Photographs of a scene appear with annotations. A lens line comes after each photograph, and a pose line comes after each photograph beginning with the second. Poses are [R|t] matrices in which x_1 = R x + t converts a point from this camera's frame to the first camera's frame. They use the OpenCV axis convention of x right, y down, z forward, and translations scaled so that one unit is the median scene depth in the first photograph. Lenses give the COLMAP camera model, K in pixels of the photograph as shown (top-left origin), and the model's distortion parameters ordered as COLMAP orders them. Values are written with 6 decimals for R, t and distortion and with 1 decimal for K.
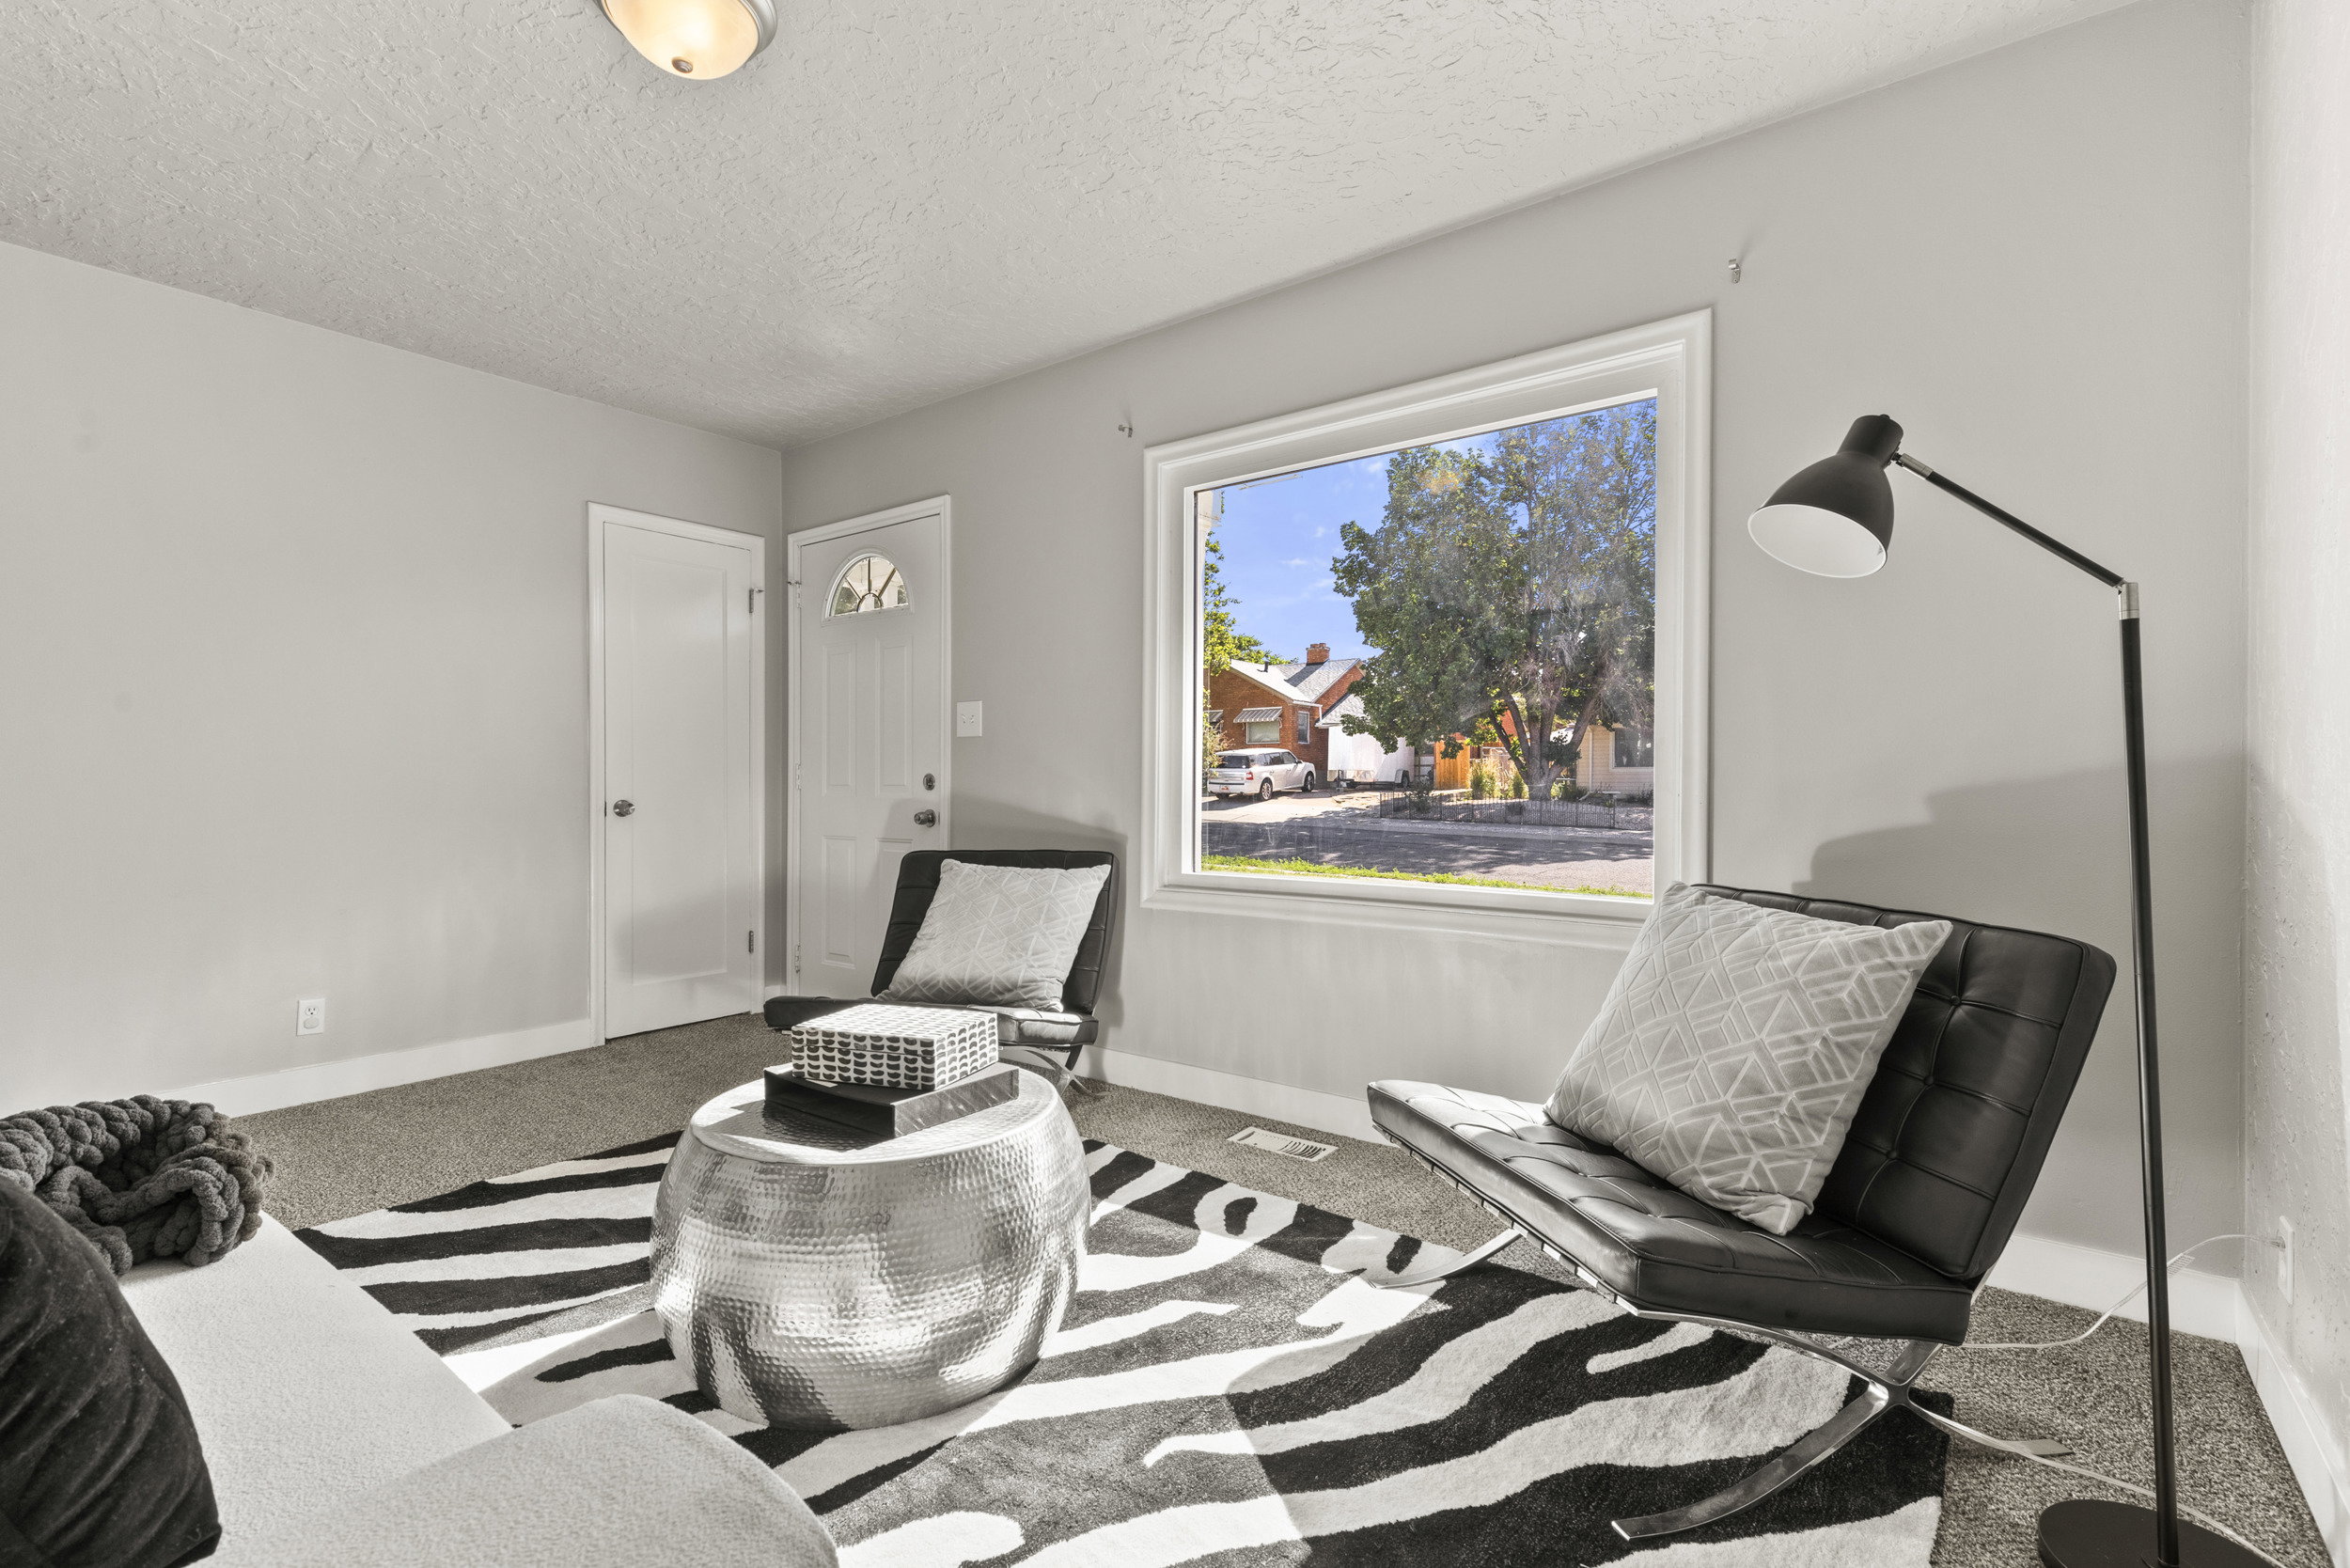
lens RADIAL K [[1037.0, 0, 1167.3], [0, 1037.0, 792.0], [0, 0, 1]] dist [0.007350, -0.001440]
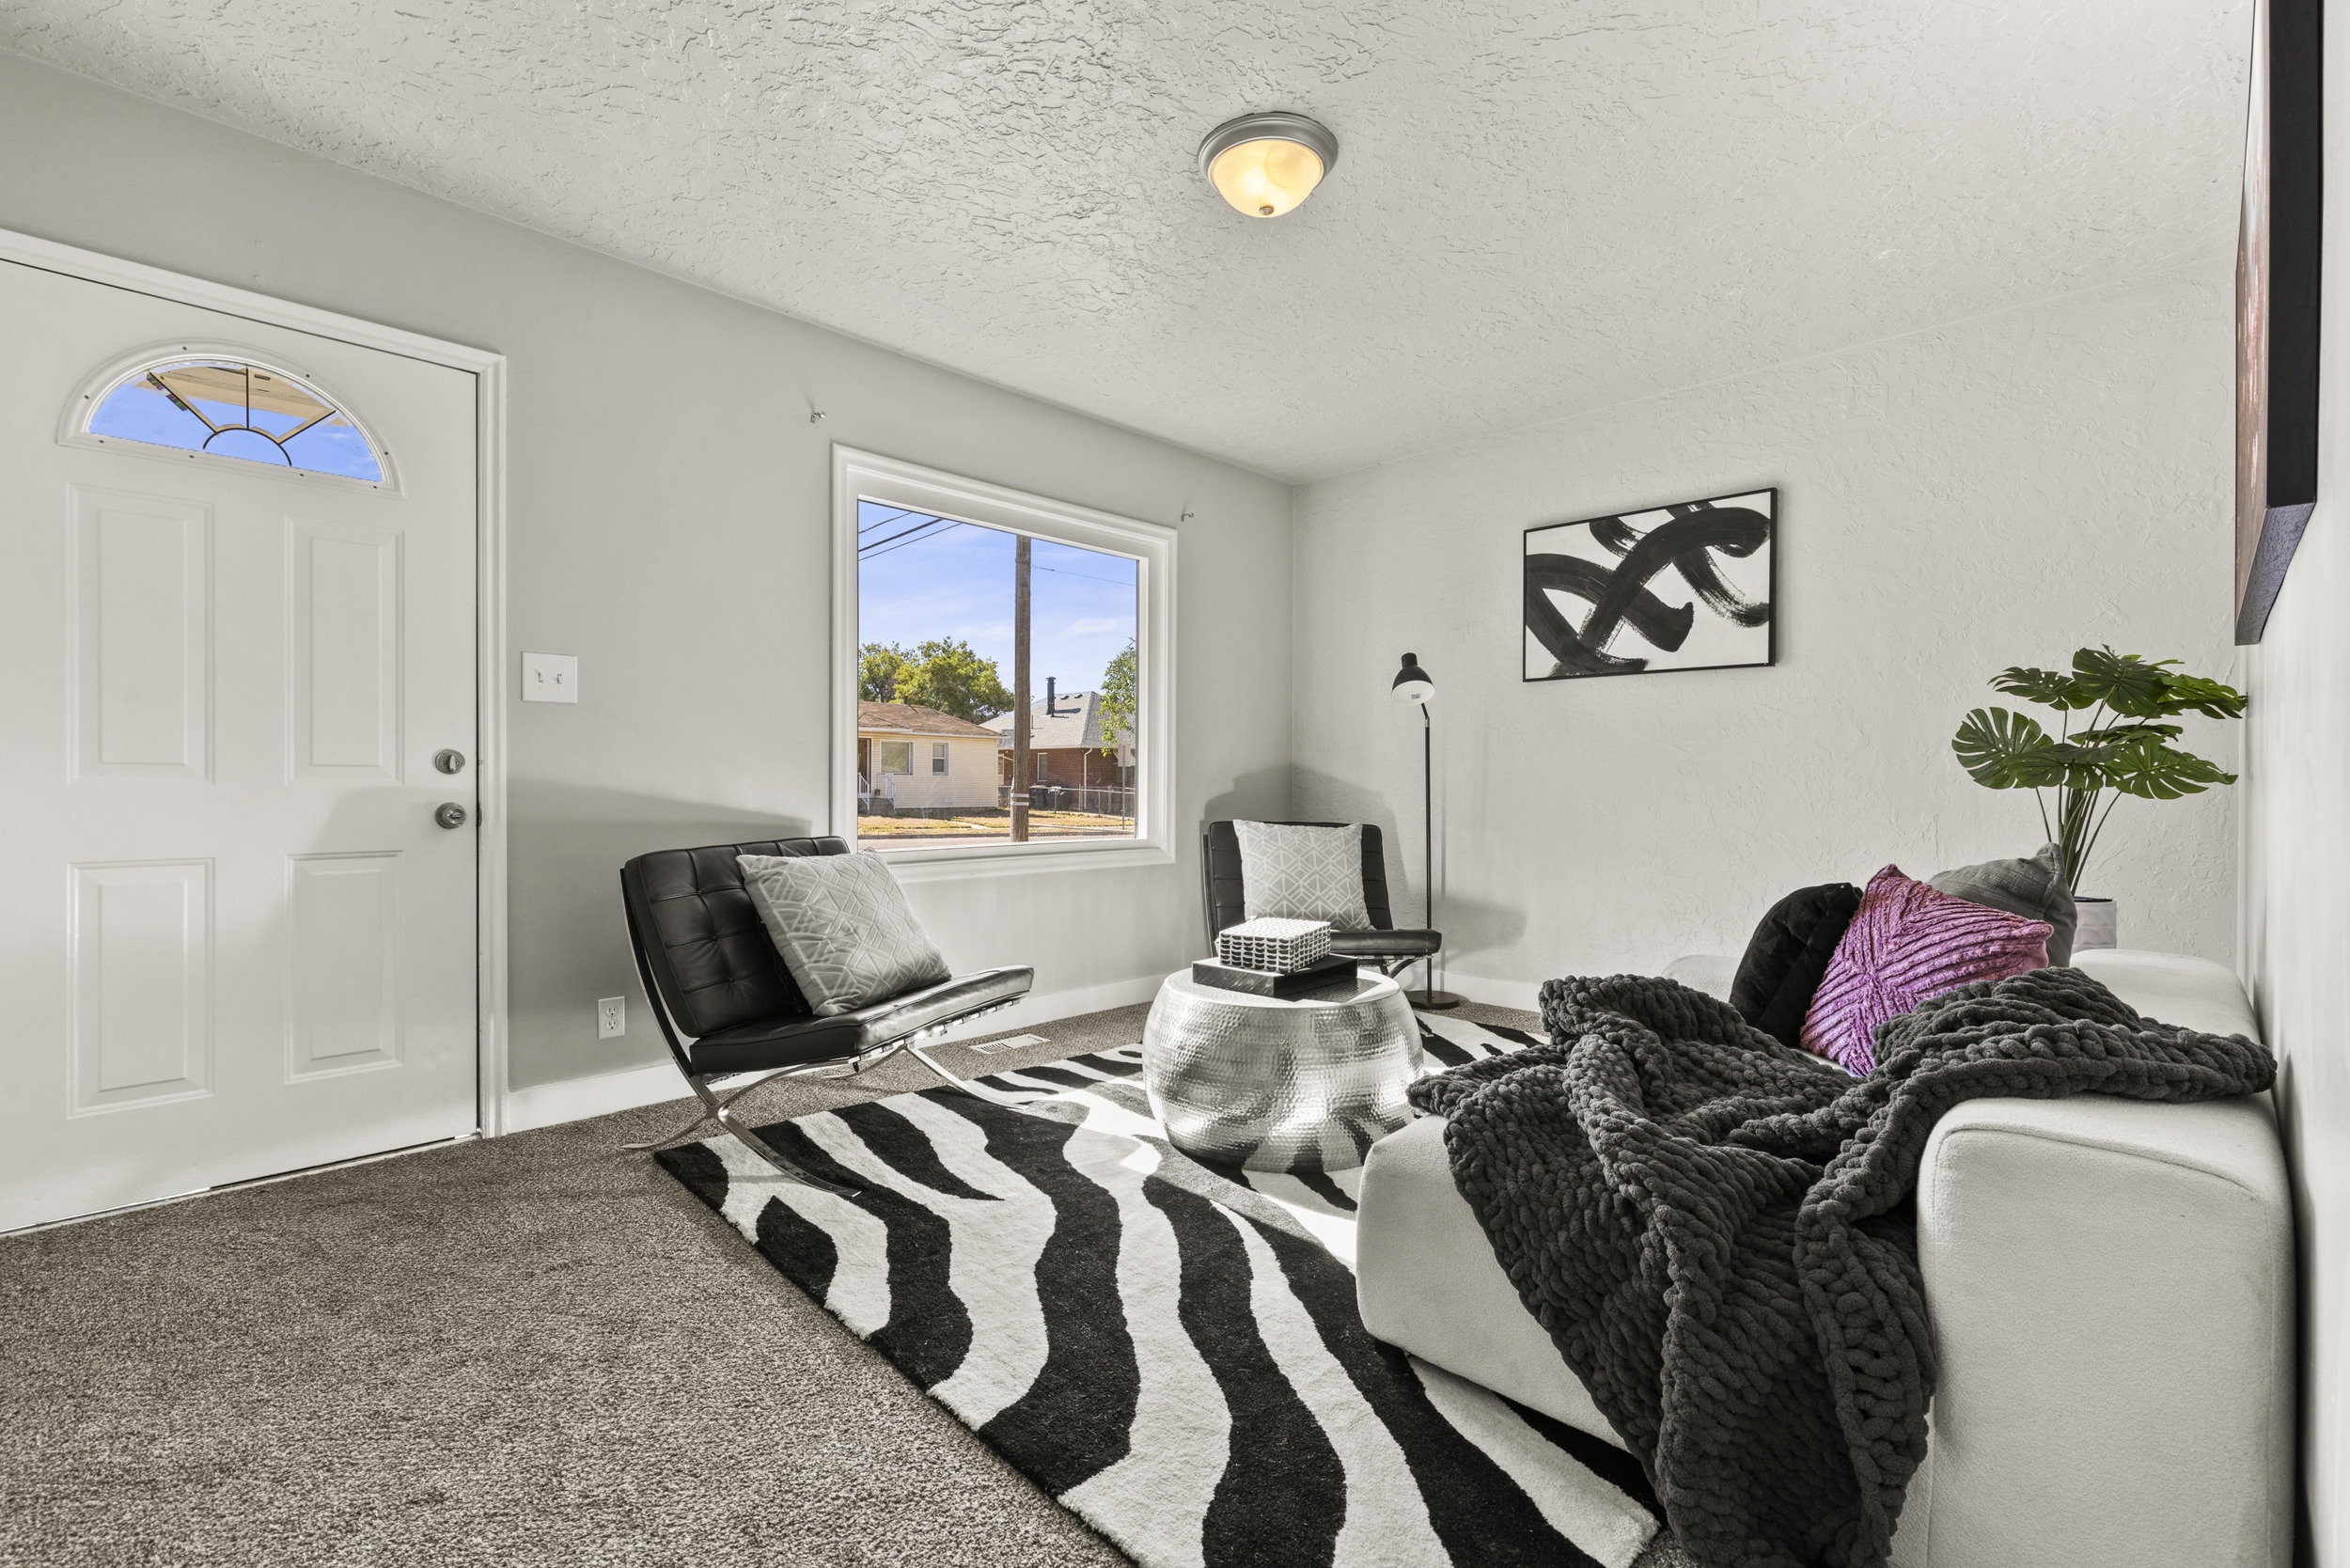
lens RADIAL K [[1037.0, 0, 1173.2], [0, 1037.0, 778.0], [0, 0, 1]] dist [0.007350, -0.001440]
pose [[0.125997, -0.002401, 0.992028, -1.129143], [-0.006114, 0.999976, 0.003197, -0.004841], [-0.992012, -0.006468, 0.125979, 0.604143]]
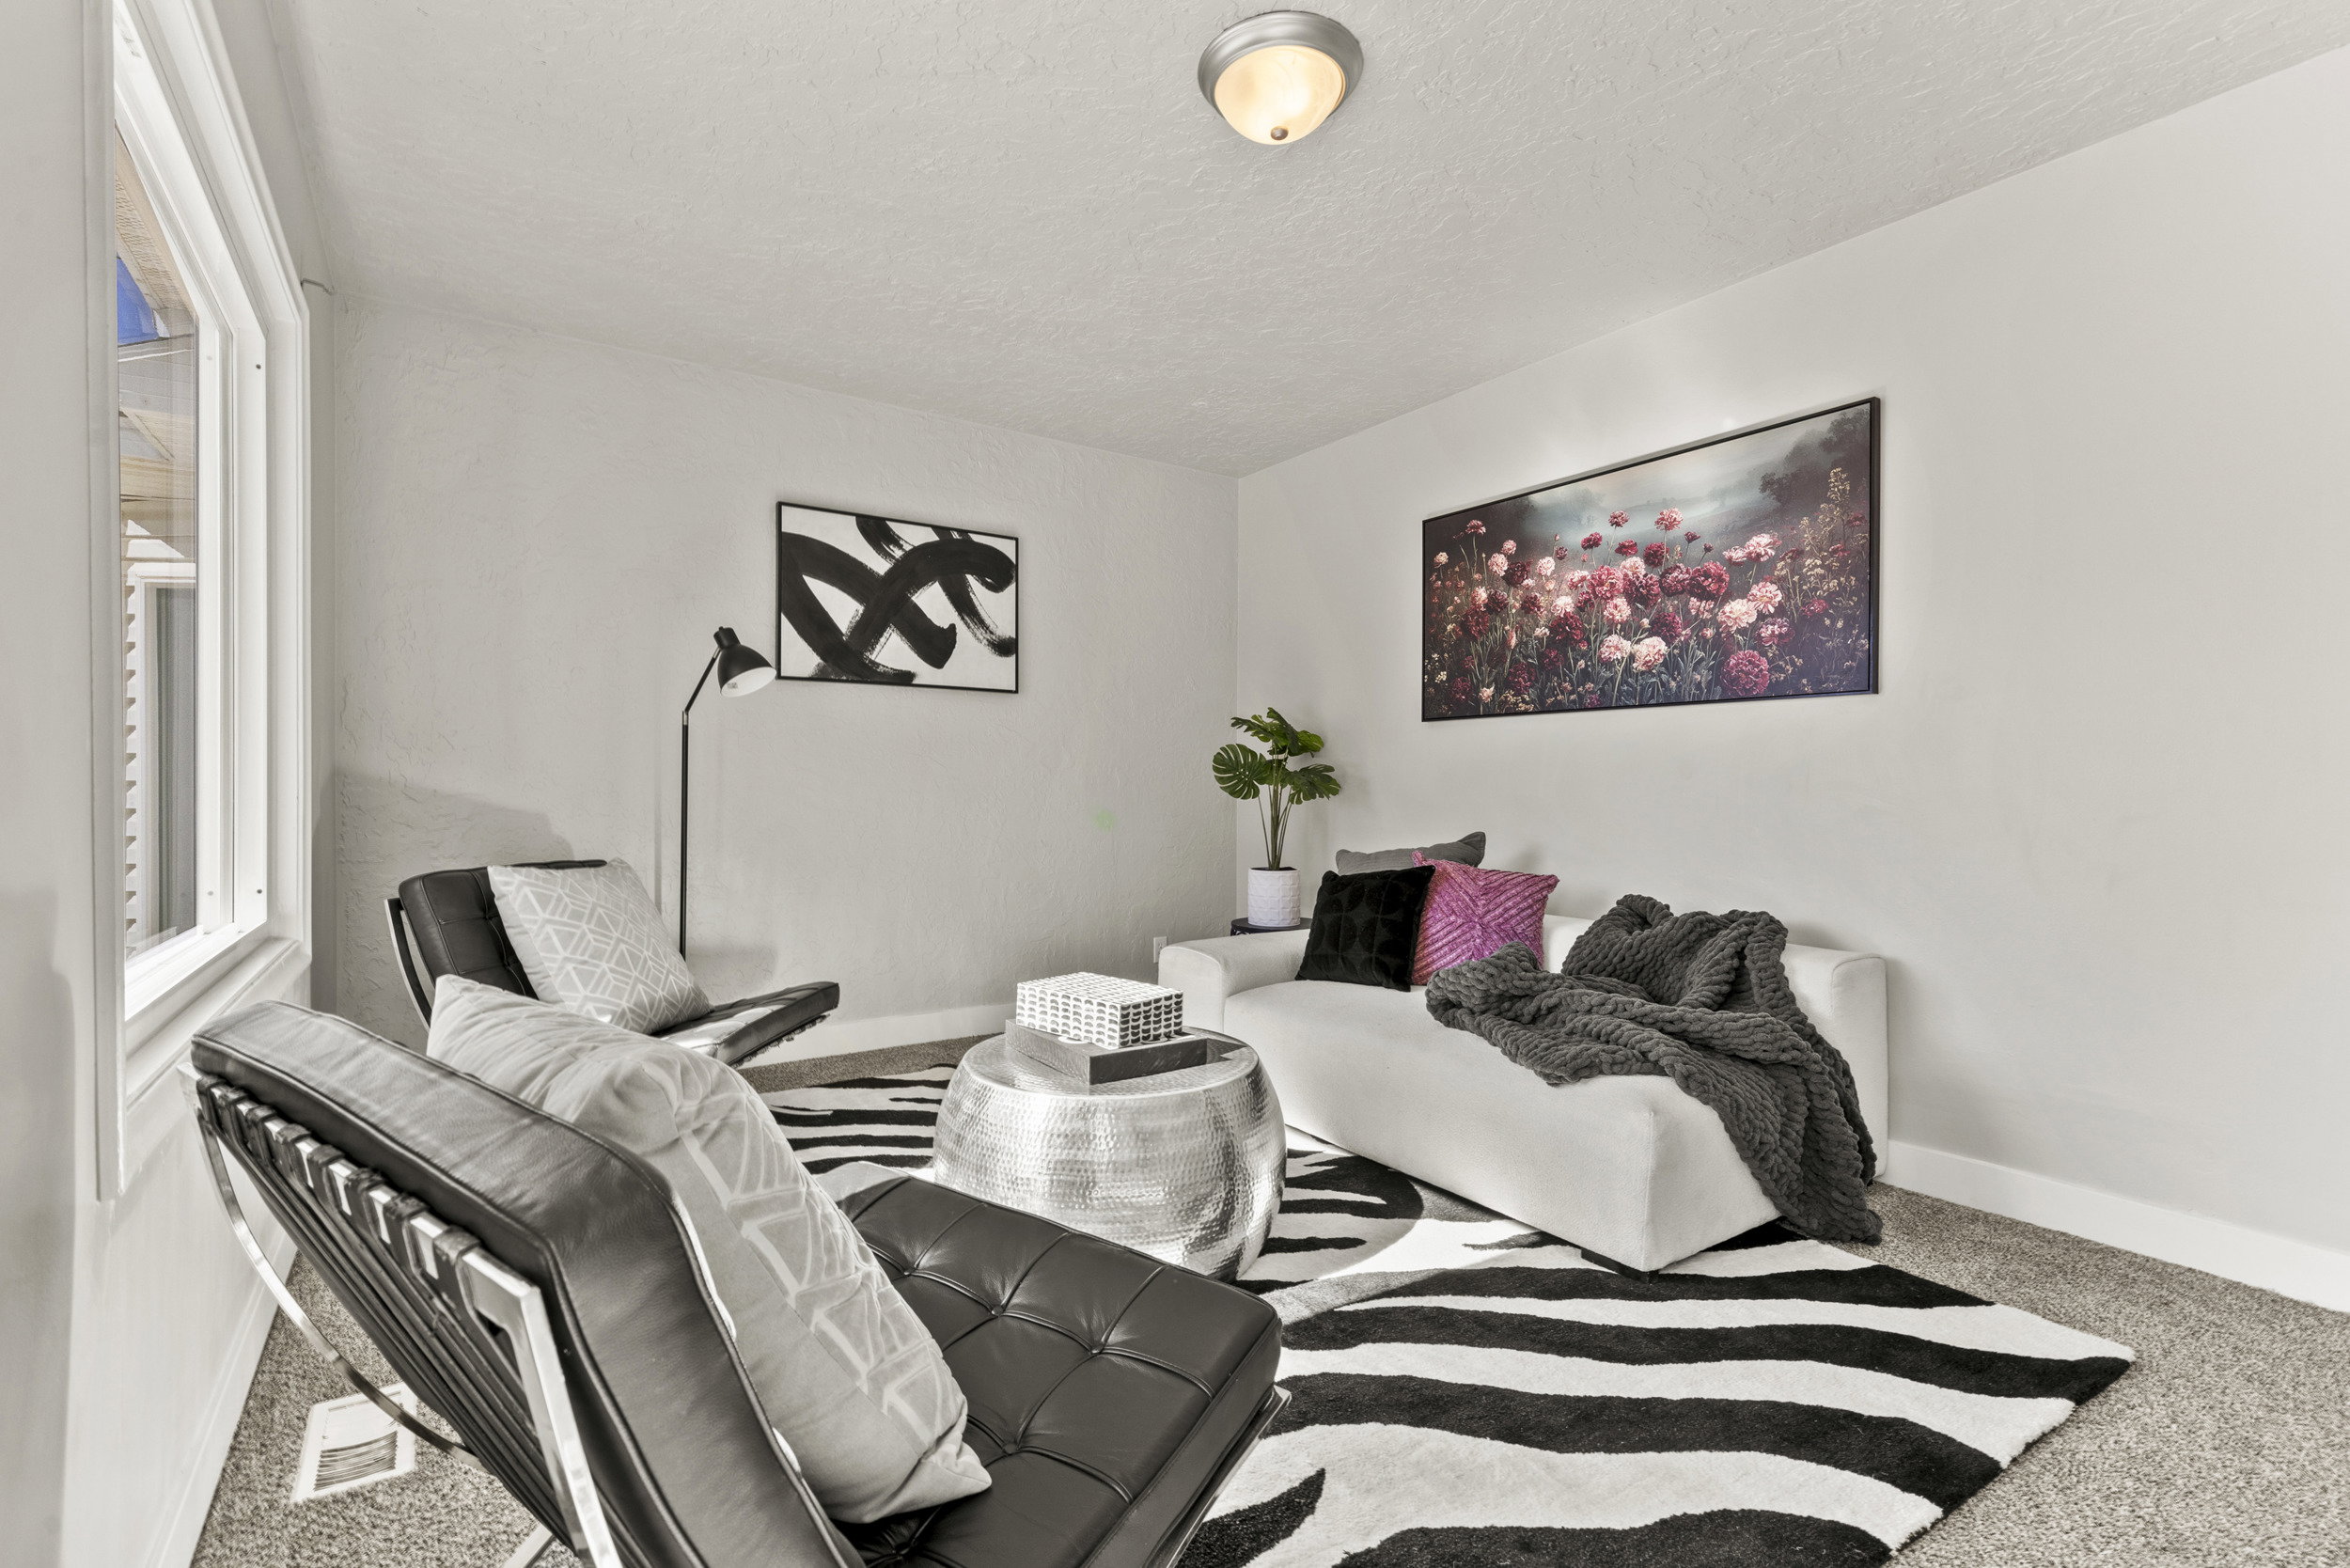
lens RADIAL K [[1037.0, 0, 1144.2], [0, 1037.0, 787.1], [0, 0, 1]] dist [0.007350, -0.001440]
pose [[-0.941348, -0.007202, 0.337361, -0.457521], [-0.007722, 0.999970, -0.000200, -0.011155], [-0.337350, -0.002794, -0.941375, 1.326175]]
